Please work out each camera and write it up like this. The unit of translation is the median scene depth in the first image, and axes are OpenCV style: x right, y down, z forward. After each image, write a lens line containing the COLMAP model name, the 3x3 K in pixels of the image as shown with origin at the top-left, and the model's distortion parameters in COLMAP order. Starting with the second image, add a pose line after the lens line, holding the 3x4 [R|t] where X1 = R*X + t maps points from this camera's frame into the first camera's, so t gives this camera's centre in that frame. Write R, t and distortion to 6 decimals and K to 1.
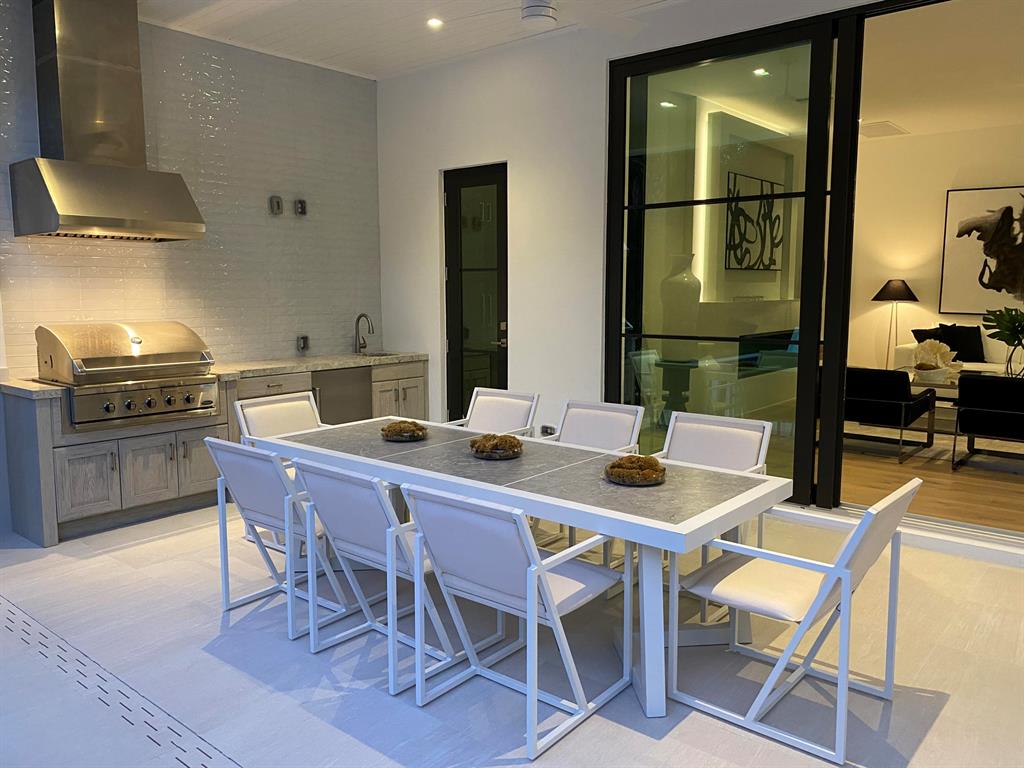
lens RADIAL K [[786.8, 0, 516.0], [0, 786.8, 378.5], [0, 0, 1]] dist [0.017309, -0.002341]
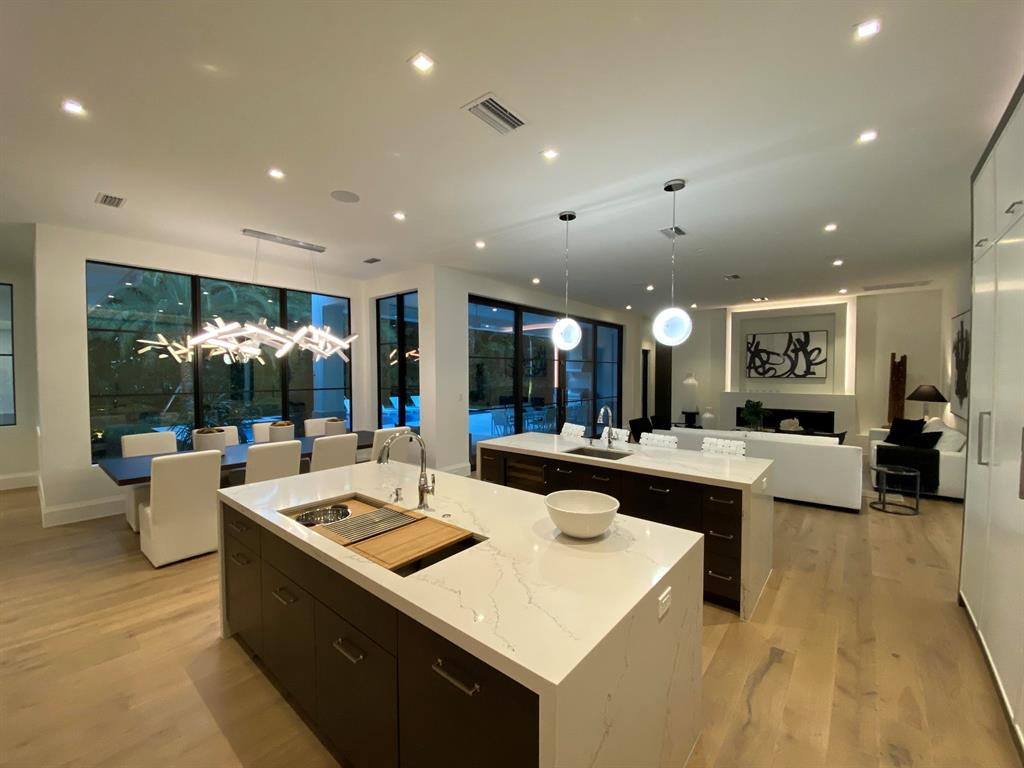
lens RADIAL K [[410.3, 0, 512.0], [0, 410.3, 386.8], [0, 0, 1]] dist [0.027931, -0.025252]
pose [[-0.007460, 0.034174, -0.999388, 1.789723], [-0.119901, 0.992175, 0.034822, -0.091125], [0.992758, 0.120087, -0.003304, 0.431054]]
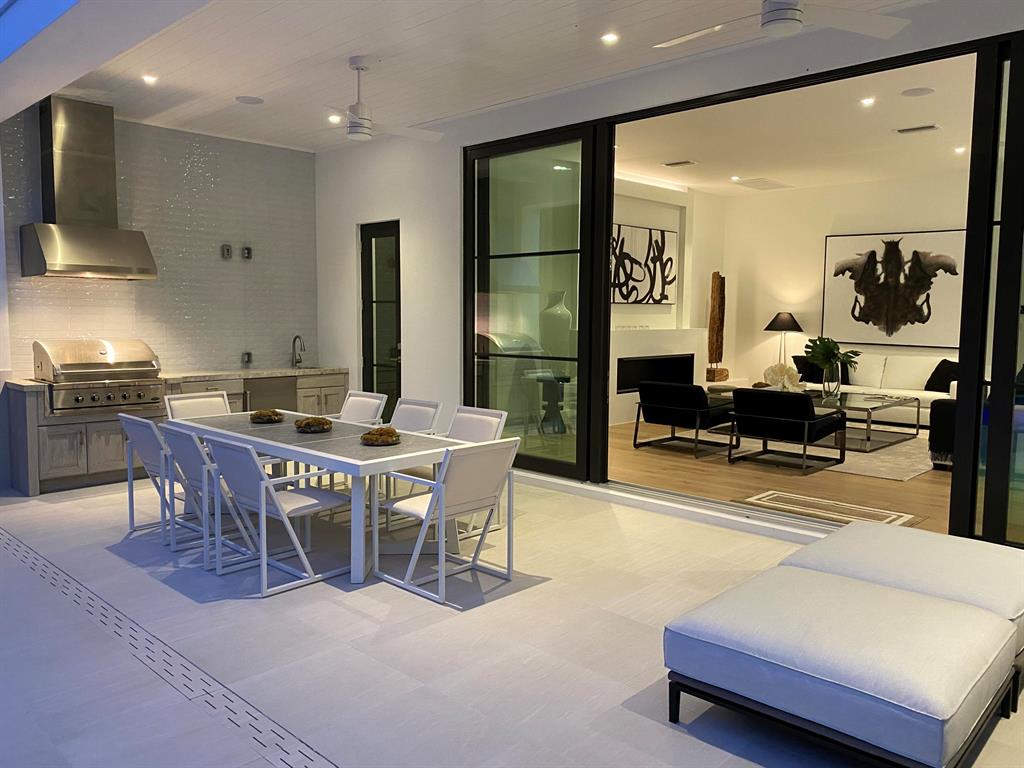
lens RADIAL K [[777.7, 0, 515.4], [0, 777.7, 378.9], [0, 0, 1]] dist [0.098094, -0.173239]
pose [[0.997680, 0.014762, -0.066463, 0.250796], [-0.017021, 0.999292, -0.033559, 0.024792], [0.065921, 0.034613, 0.997224, -0.246152]]
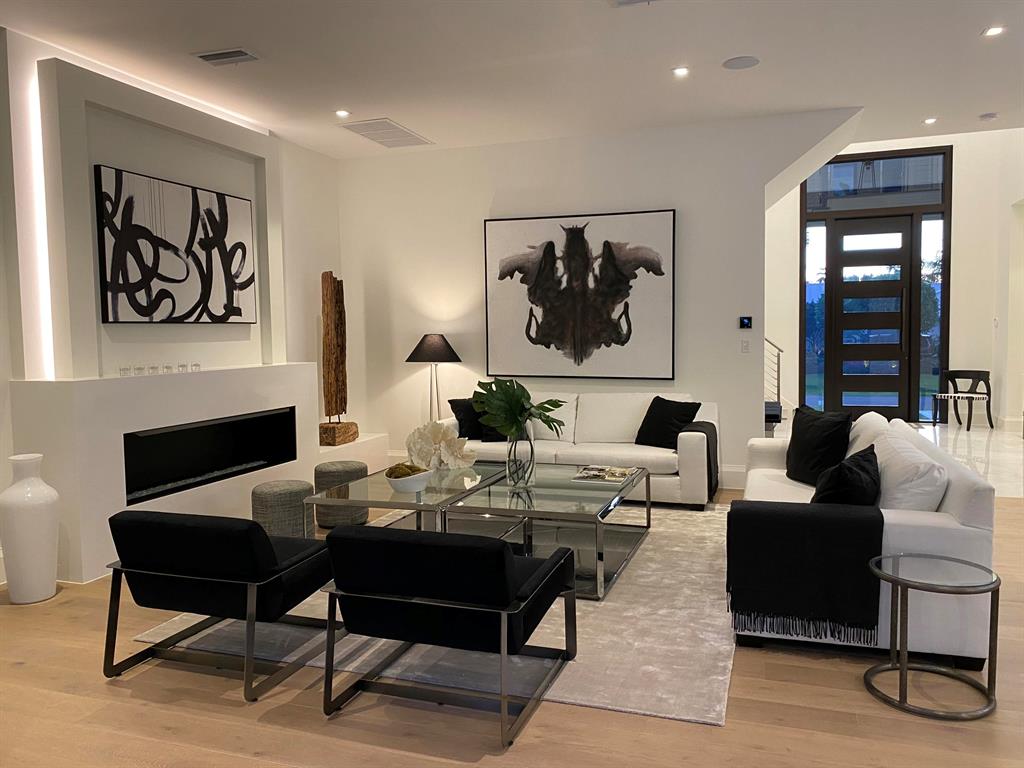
lens RADIAL K [[786.8, 0, 516.0], [0, 786.8, 378.5], [0, 0, 1]] dist [0.017309, -0.002341]
pose [[0.932453, -0.035138, 0.359578, 0.421496], [0.057605, 0.996987, -0.051955, -0.057520], [-0.356669, 0.069159, 0.931667, 0.401139]]
